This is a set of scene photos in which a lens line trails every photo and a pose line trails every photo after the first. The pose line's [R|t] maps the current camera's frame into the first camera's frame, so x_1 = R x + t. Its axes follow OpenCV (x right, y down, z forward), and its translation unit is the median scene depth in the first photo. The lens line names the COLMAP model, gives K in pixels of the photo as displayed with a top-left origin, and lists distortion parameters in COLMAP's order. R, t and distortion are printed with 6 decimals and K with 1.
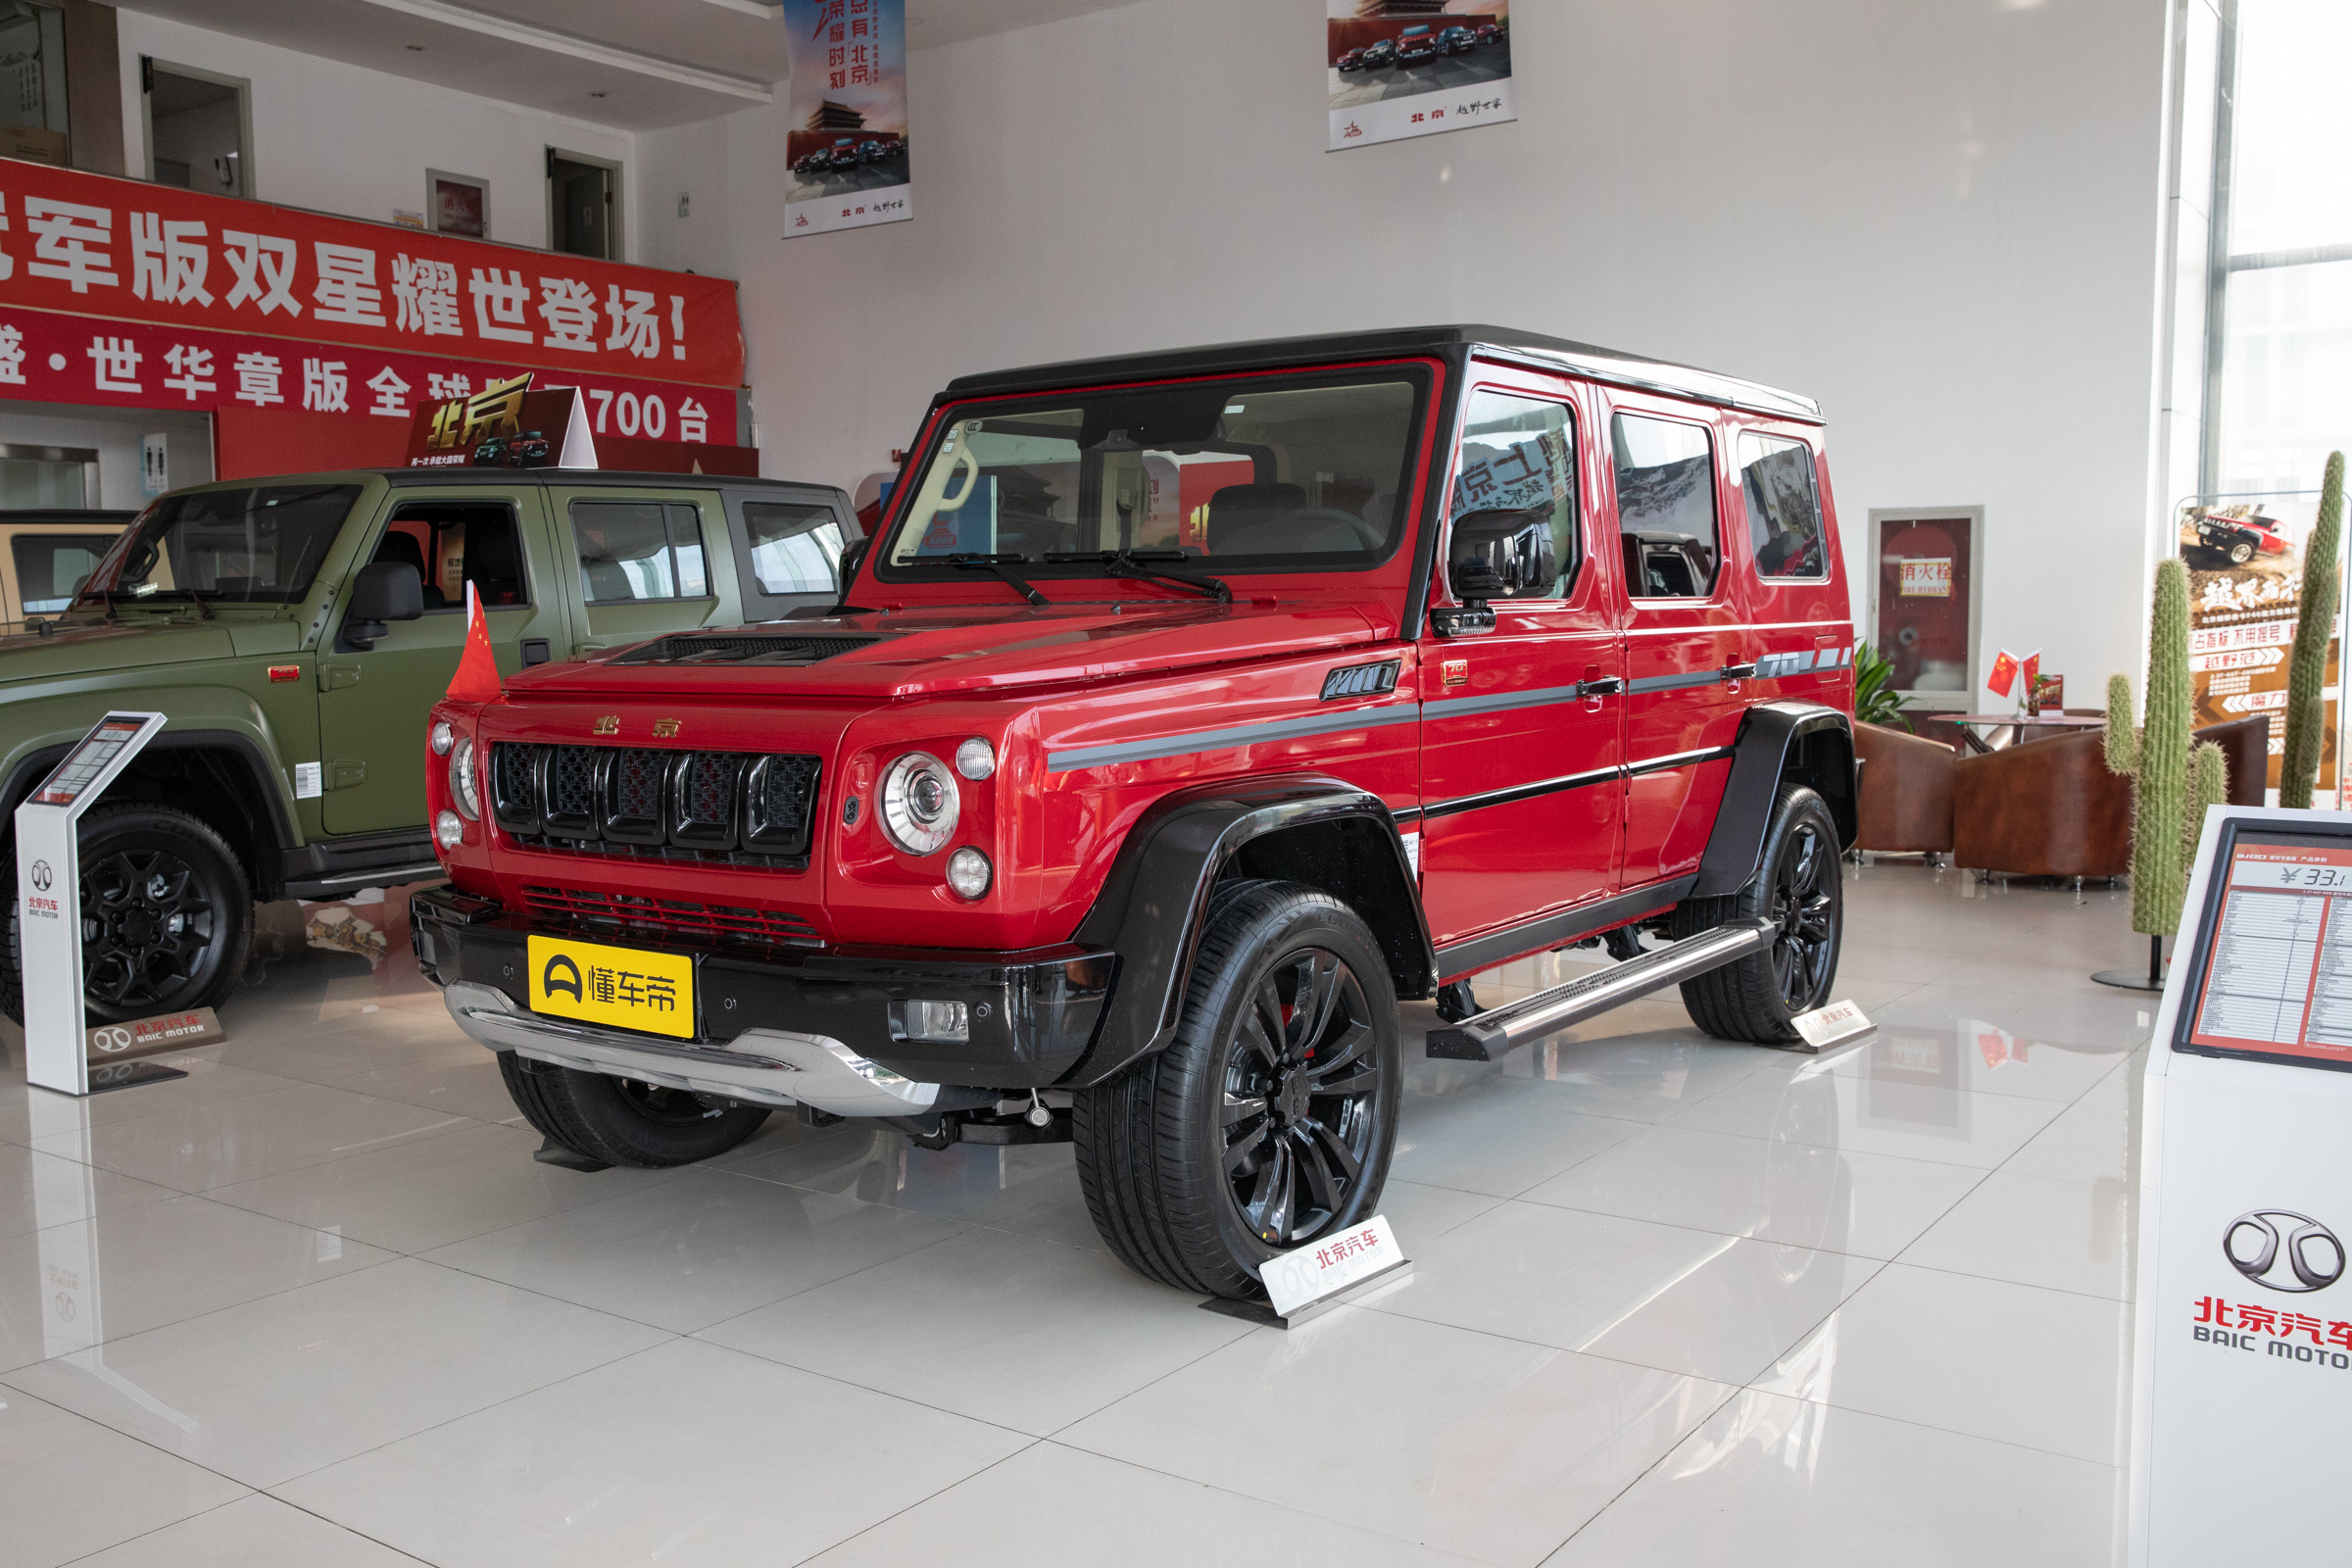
lens RADIAL K [[2105.5, 0, 1173.9], [0, 2105.5, 785.5], [0, 0, 1]] dist [0.038520, 0.027889]
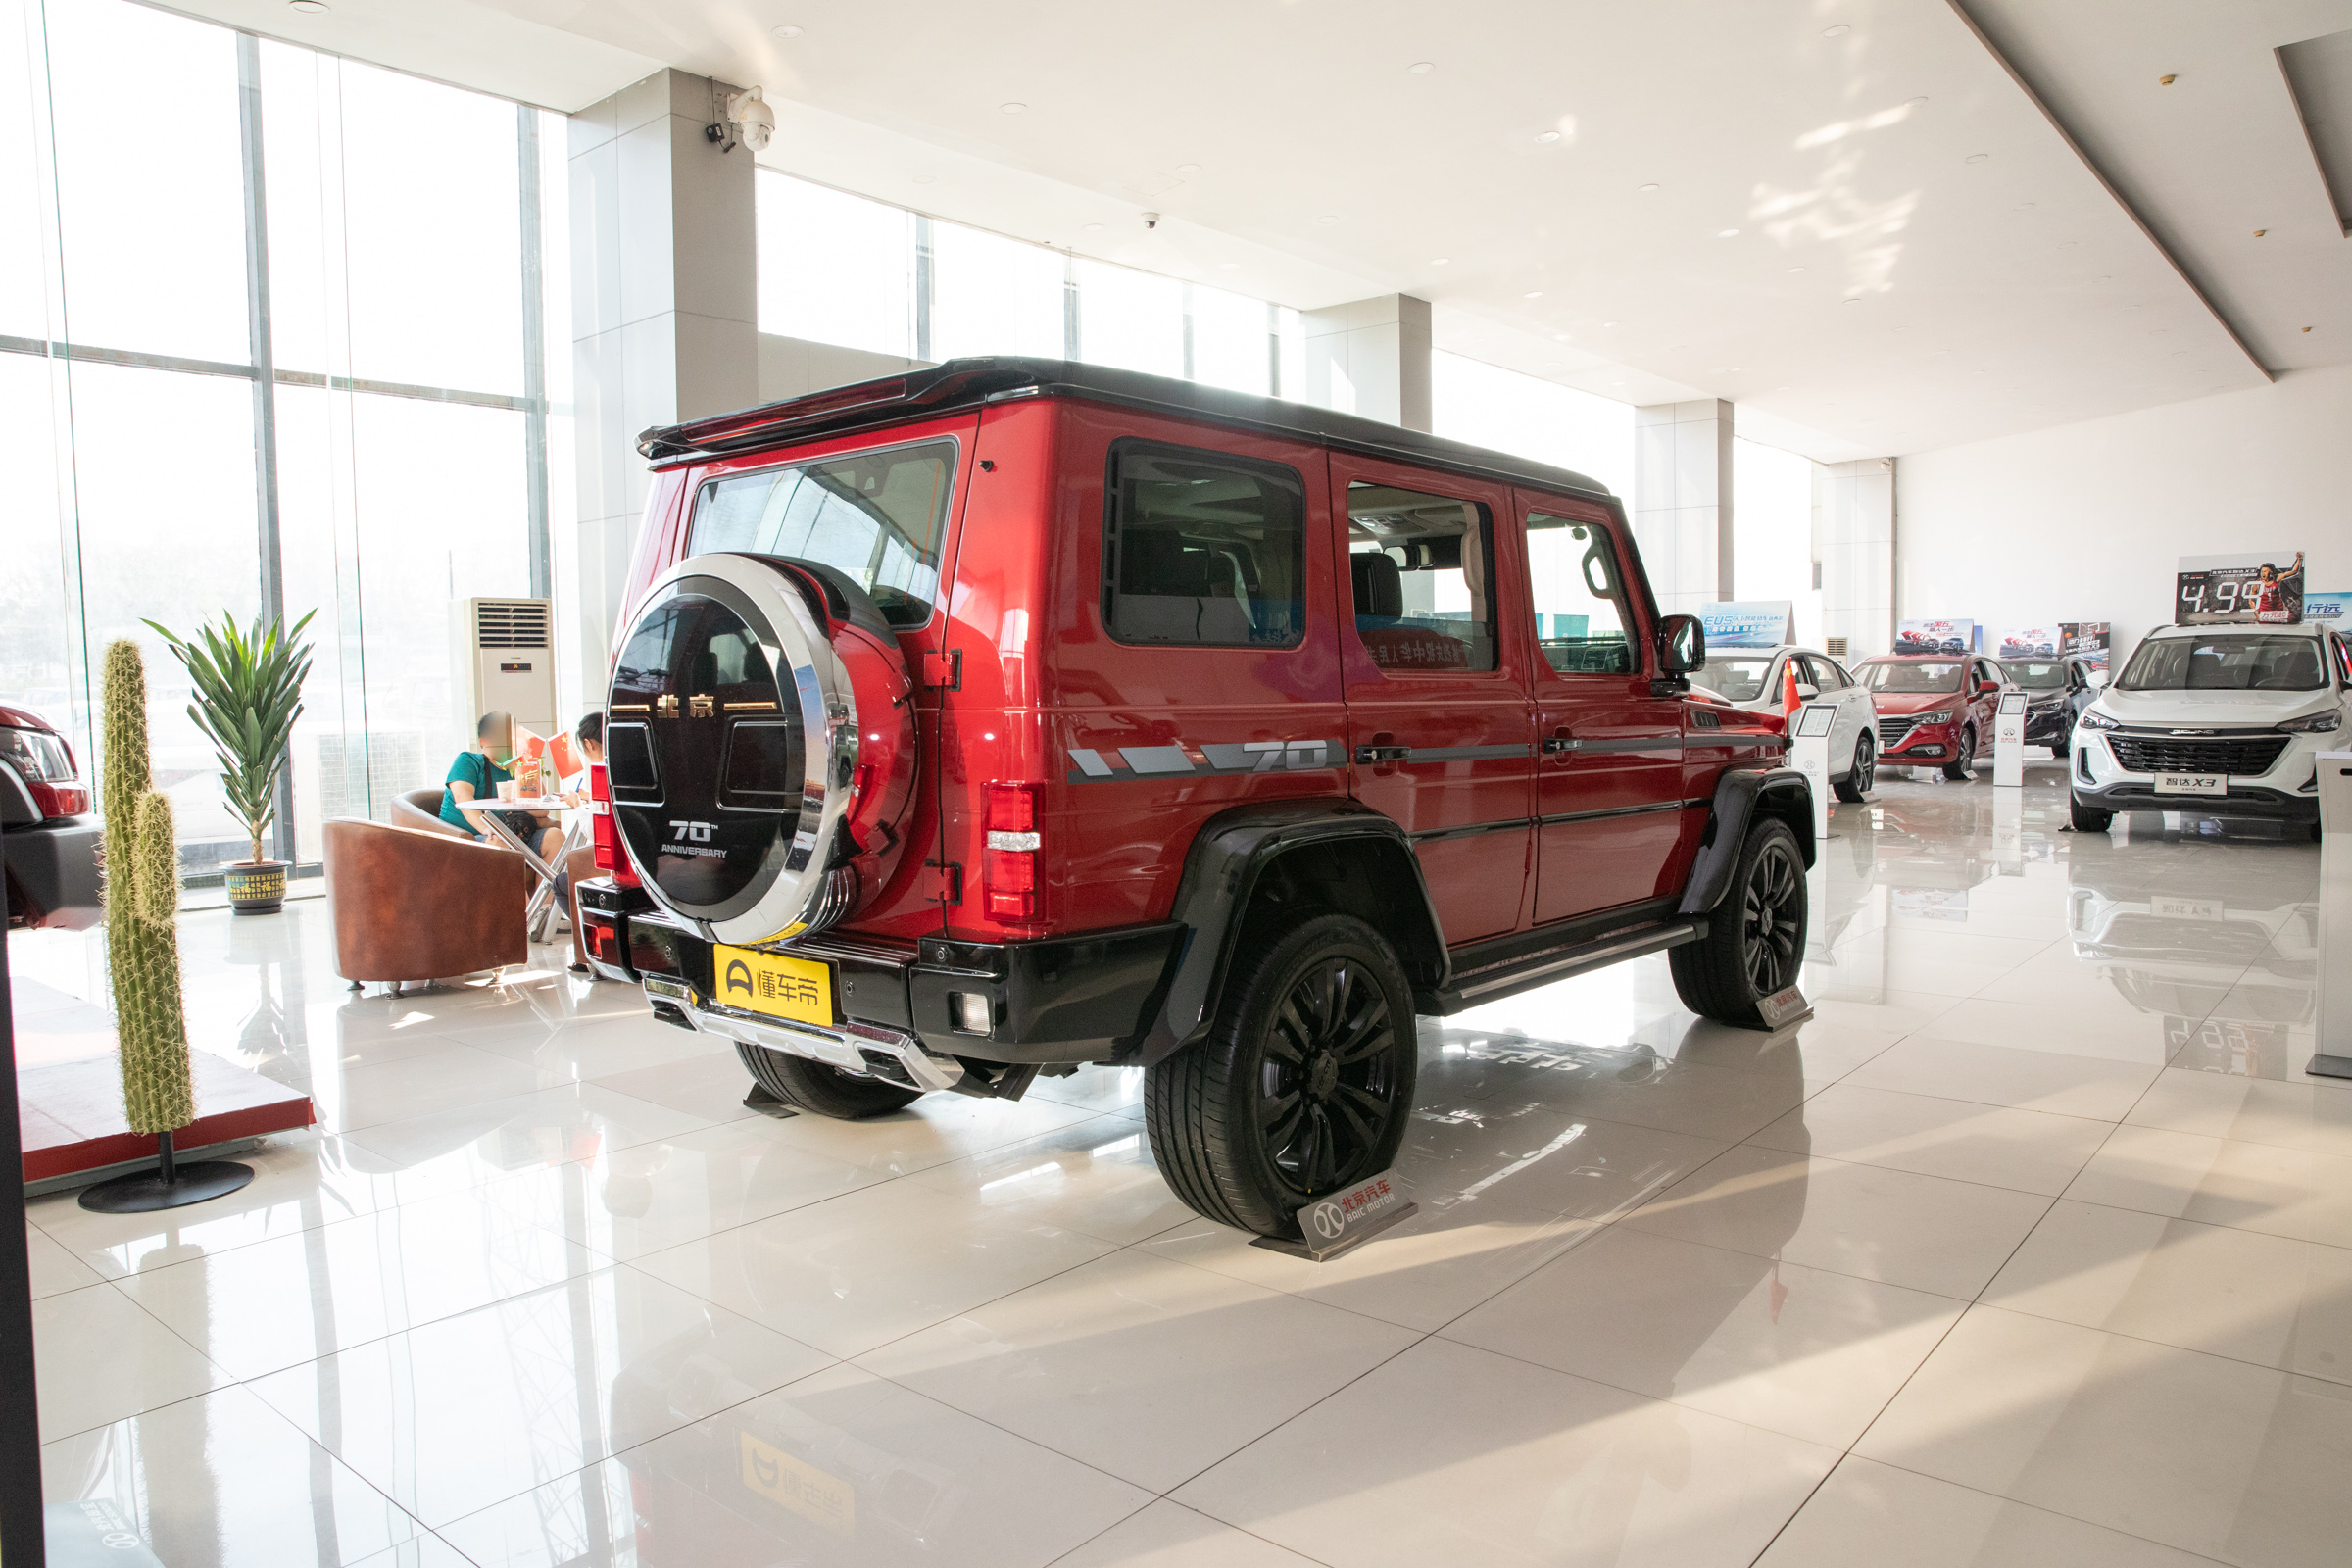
lens RADIAL K [[1556.8, 0, 1178.3], [0, 1556.8, 782.7], [0, 0, 1]] dist [-0.009743, -0.001614]
pose [[0.997437, 0.003285, -0.071476, 0.109922], [-0.005136, 0.999656, -0.025726, -0.012058], [0.071367, 0.026027, 0.997111, 0.157917]]
